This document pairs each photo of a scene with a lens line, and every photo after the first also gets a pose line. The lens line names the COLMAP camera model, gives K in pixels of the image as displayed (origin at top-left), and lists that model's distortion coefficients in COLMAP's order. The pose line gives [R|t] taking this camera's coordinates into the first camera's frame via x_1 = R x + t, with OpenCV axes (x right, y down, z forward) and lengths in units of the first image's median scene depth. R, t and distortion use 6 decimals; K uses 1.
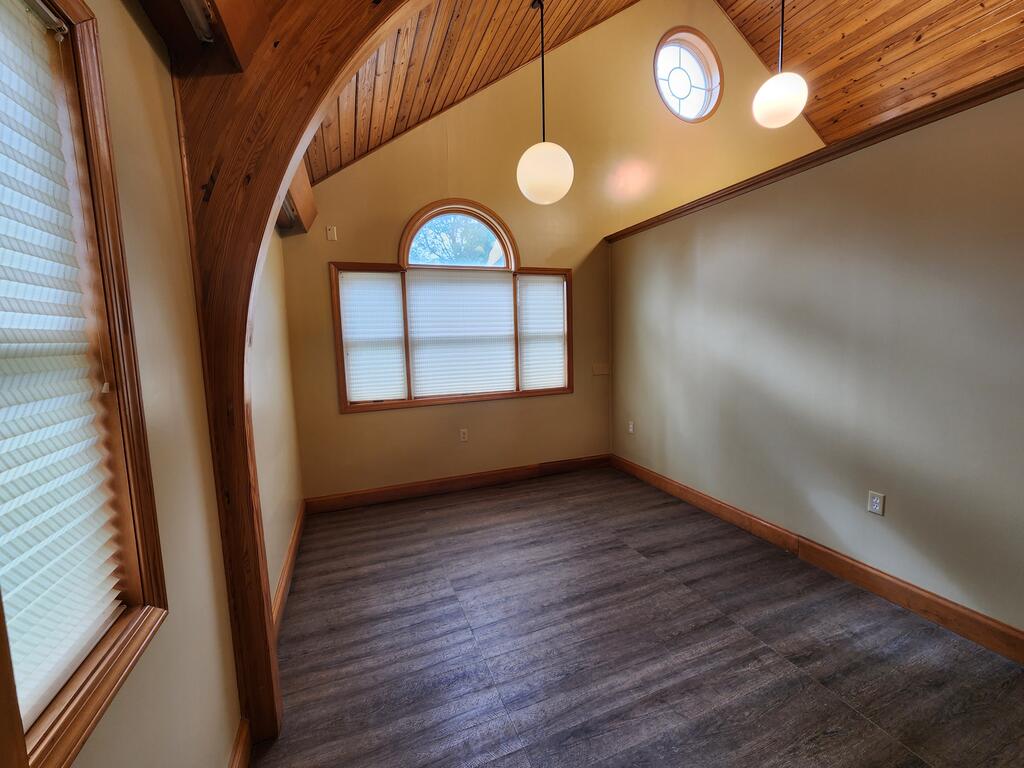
lens RADIAL K [[420.6, 0, 509.2], [0, 420.6, 380.4], [0, 0, 1]] dist [0.000468, 0.000550]
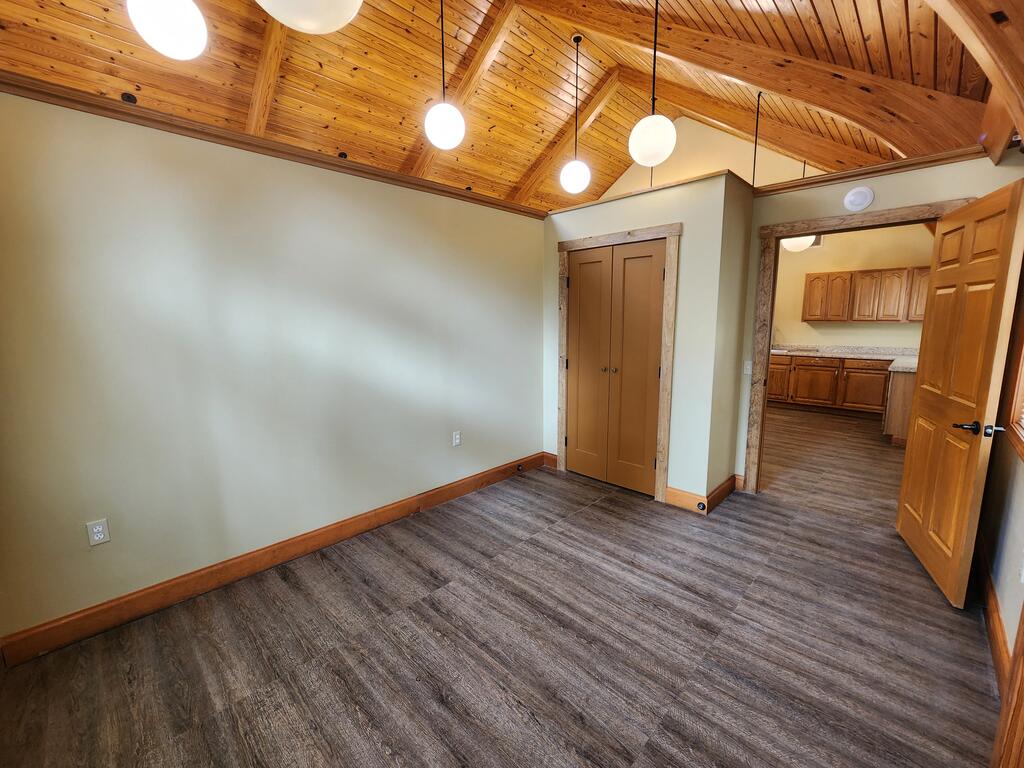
lens RADIAL K [[420.6, 0, 509.2], [0, 420.6, 380.4], [0, 0, 1]] dist [0.000468, 0.000550]
pose [[-0.409425, -0.100540, 0.906787, -0.543224], [0.115068, 0.980282, 0.160643, -0.134389], [-0.905058, 0.170113, -0.389783, 1.311608]]
